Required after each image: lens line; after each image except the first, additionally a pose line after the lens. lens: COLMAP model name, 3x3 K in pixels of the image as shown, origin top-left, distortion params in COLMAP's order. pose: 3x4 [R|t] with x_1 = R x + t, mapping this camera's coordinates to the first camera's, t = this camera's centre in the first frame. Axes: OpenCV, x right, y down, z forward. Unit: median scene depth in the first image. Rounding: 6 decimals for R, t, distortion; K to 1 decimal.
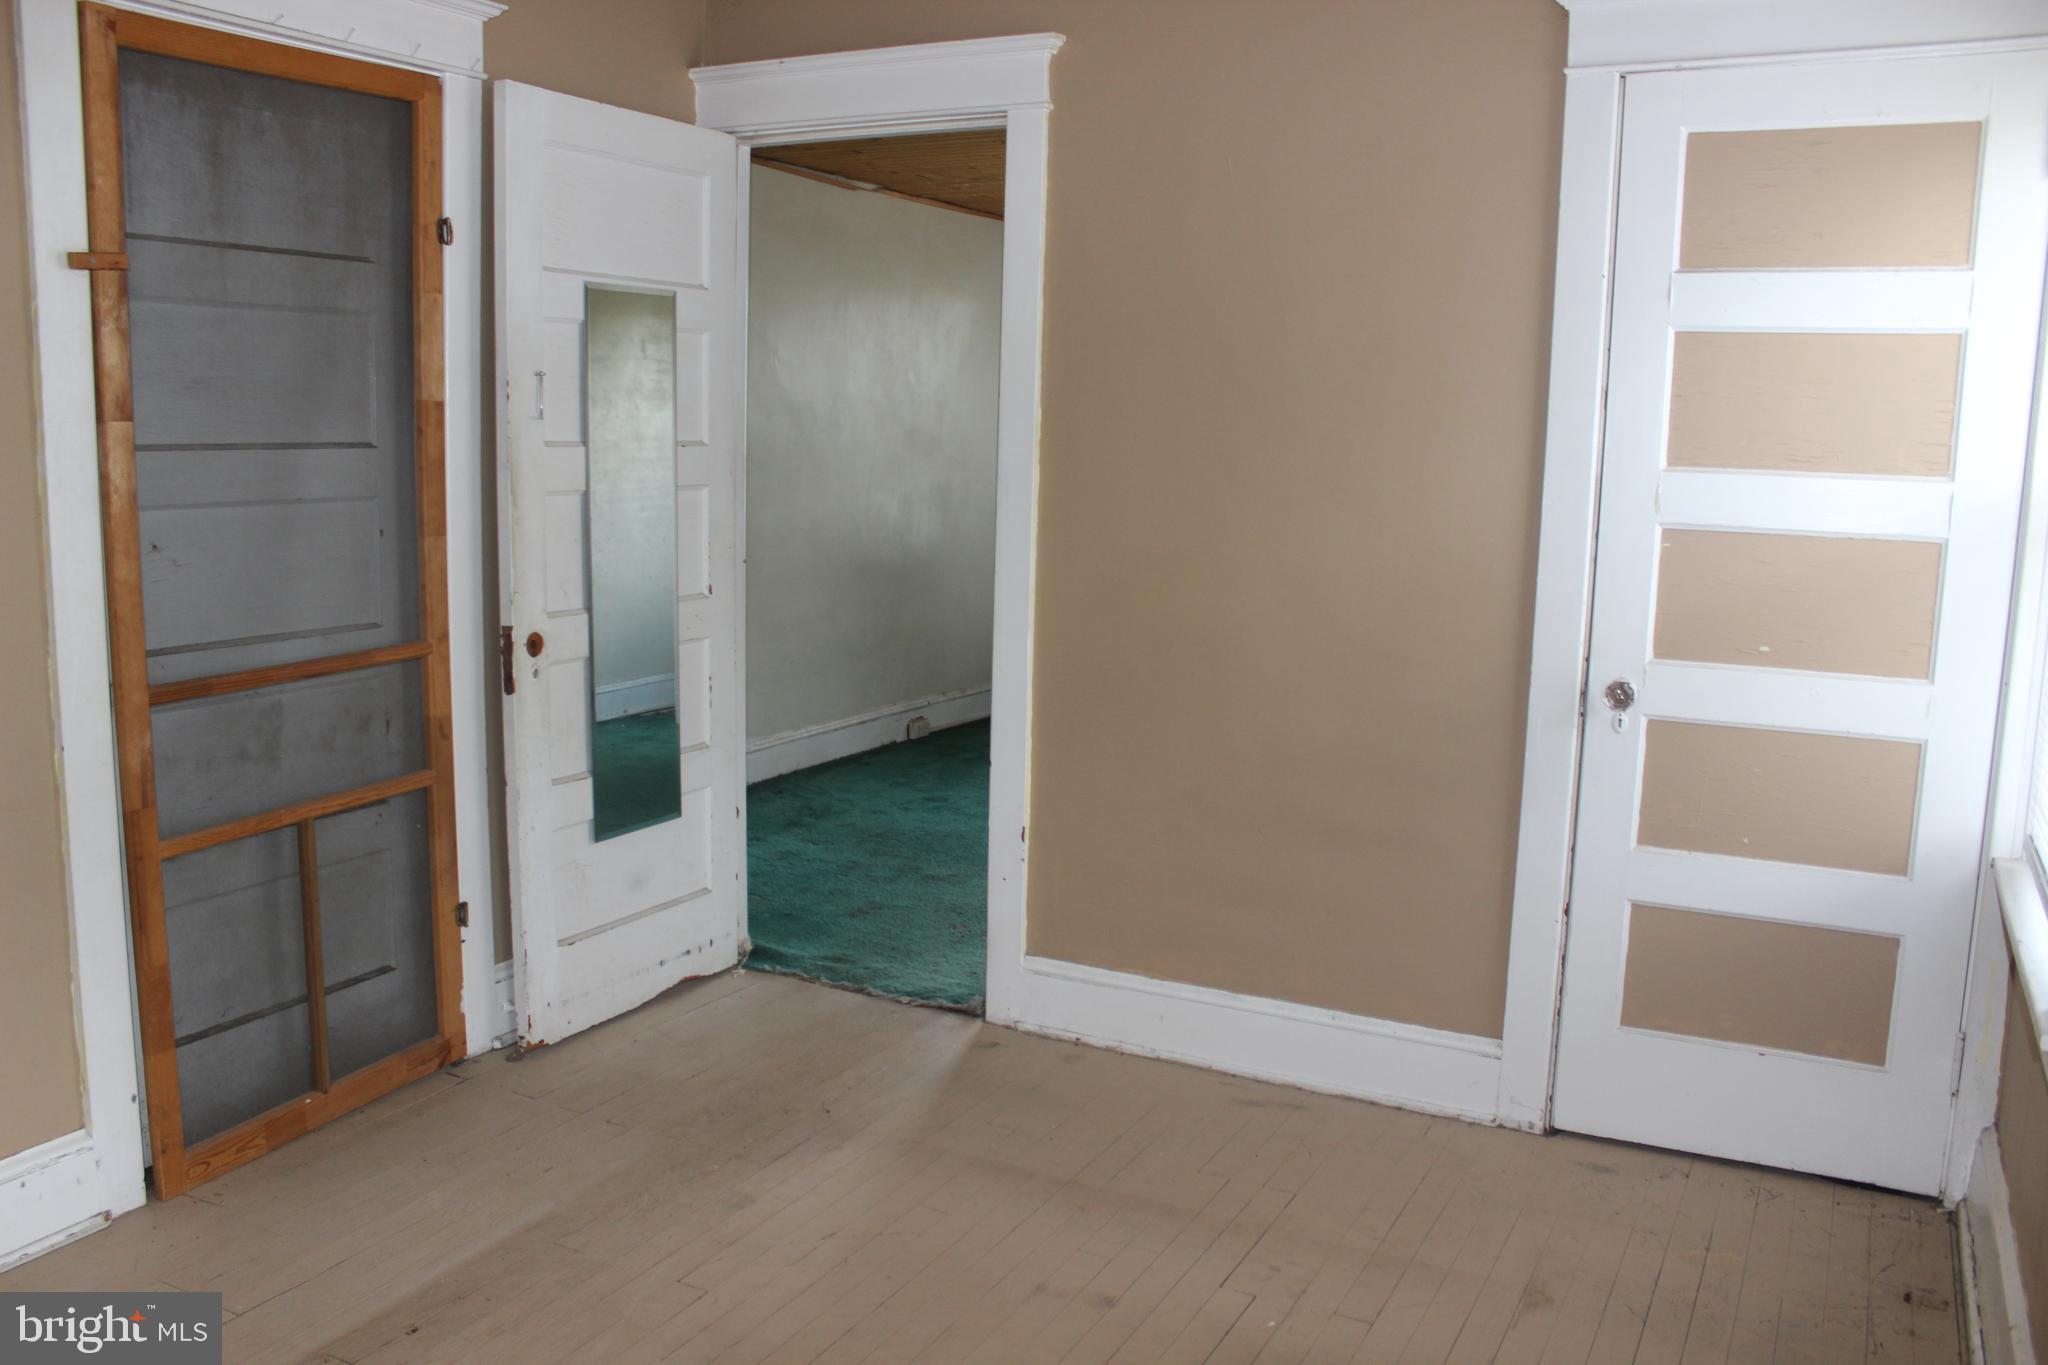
lens RADIAL K [[1689.4, 0, 1024.9], [0, 1689.4, 684.0], [0, 0, 1]] dist [-0.163109, 0.144101]
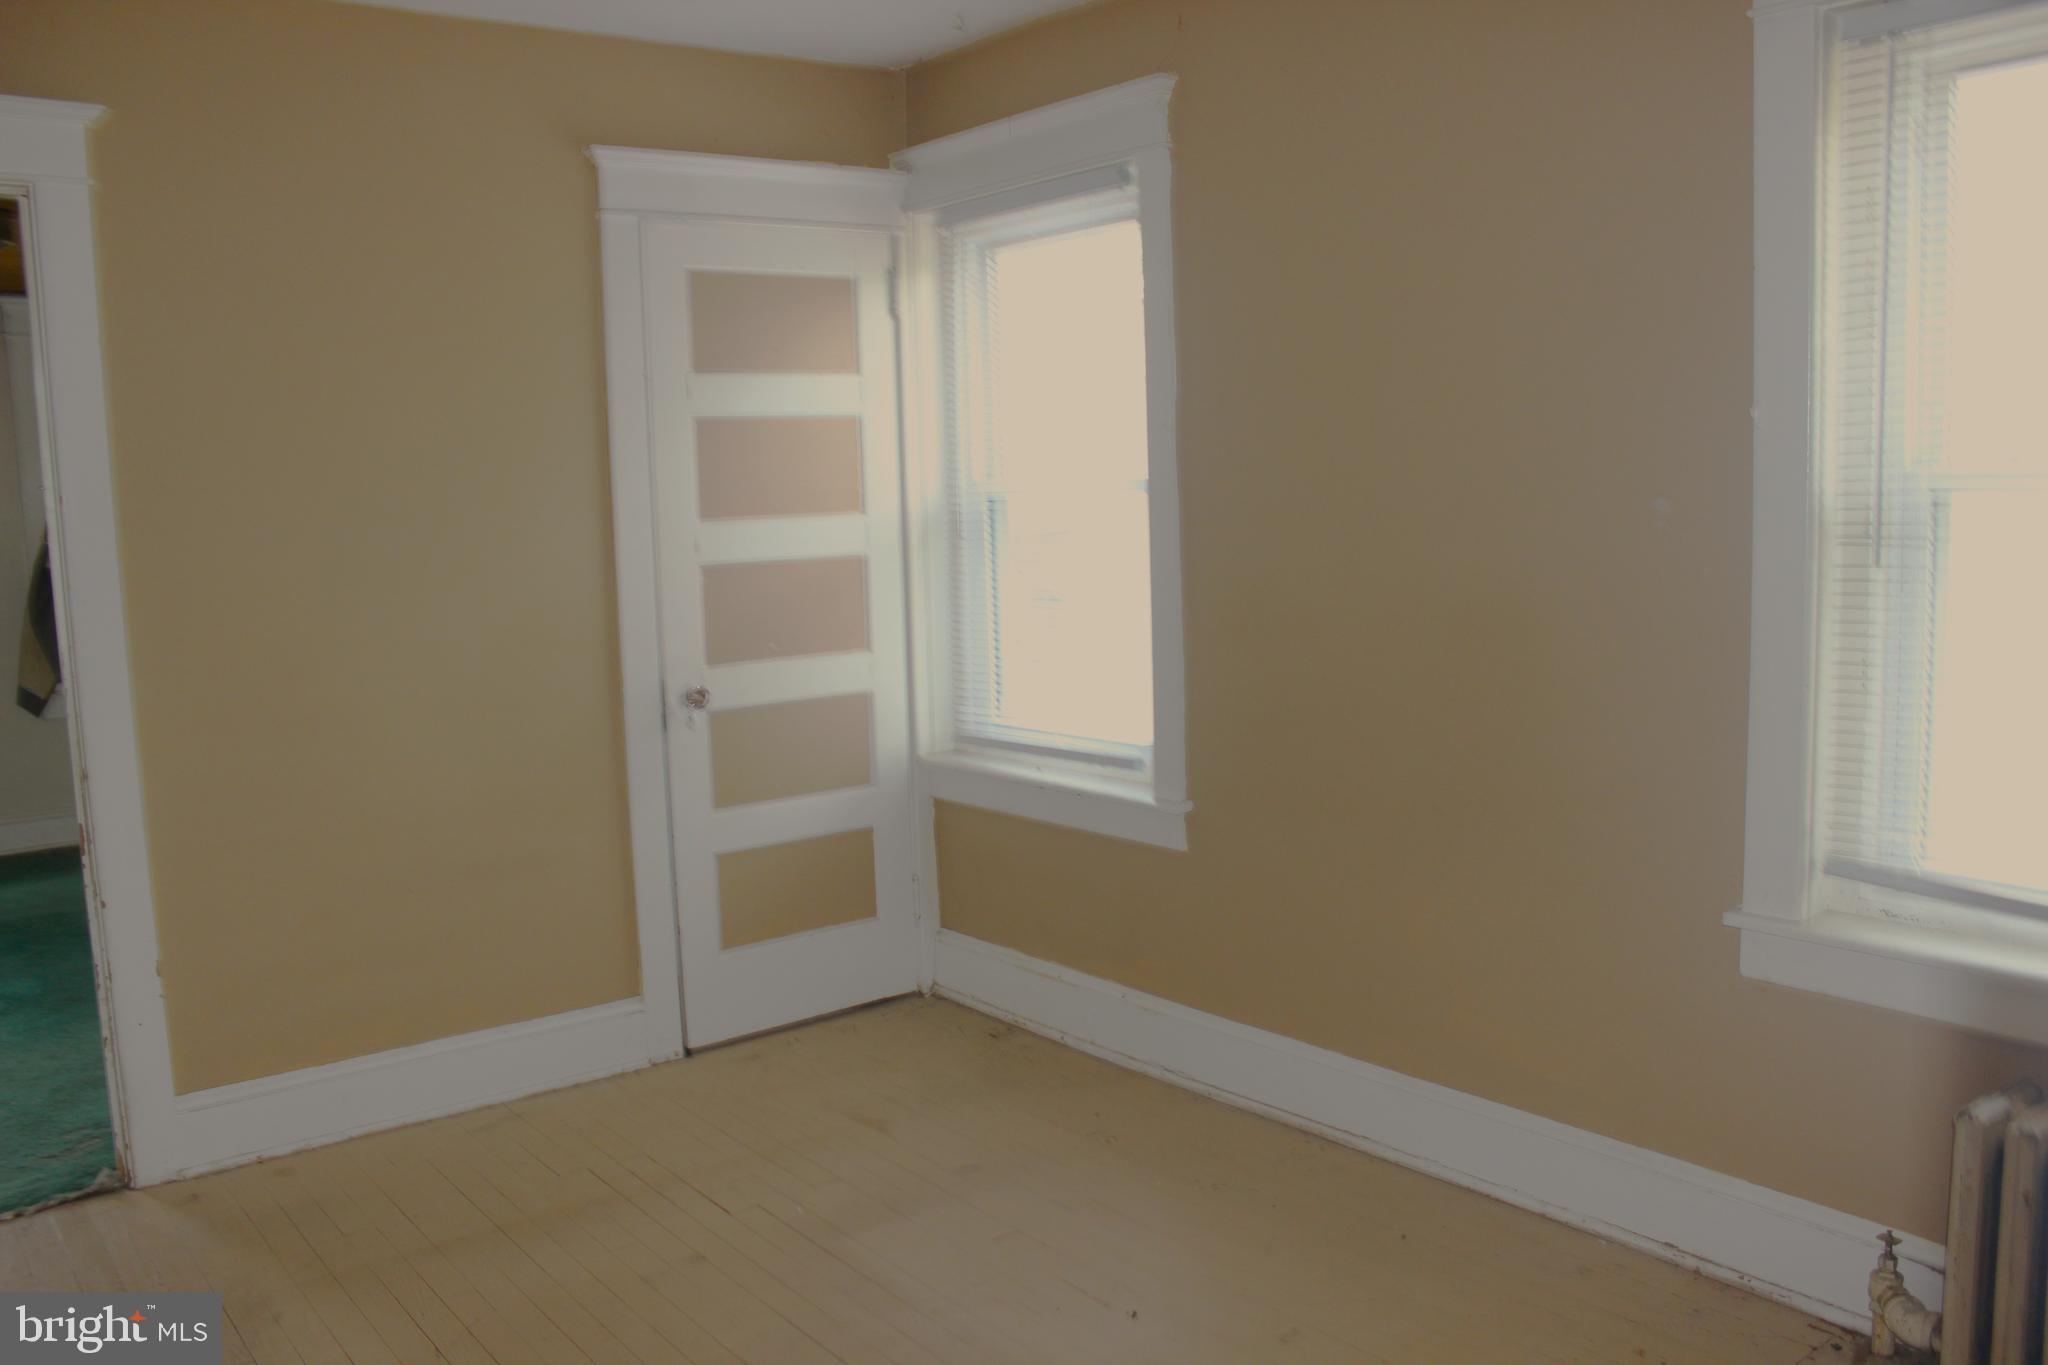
lens RADIAL K [[1689.4, 0, 1013.9], [0, 1689.4, 702.7], [0, 0, 1]] dist [-0.163109, 0.144101]
pose [[0.403476, -0.156153, 0.901567, -0.710048], [0.173547, 0.980504, 0.092158, -0.066401], [-0.898381, 0.119280, 0.422710, 0.217048]]
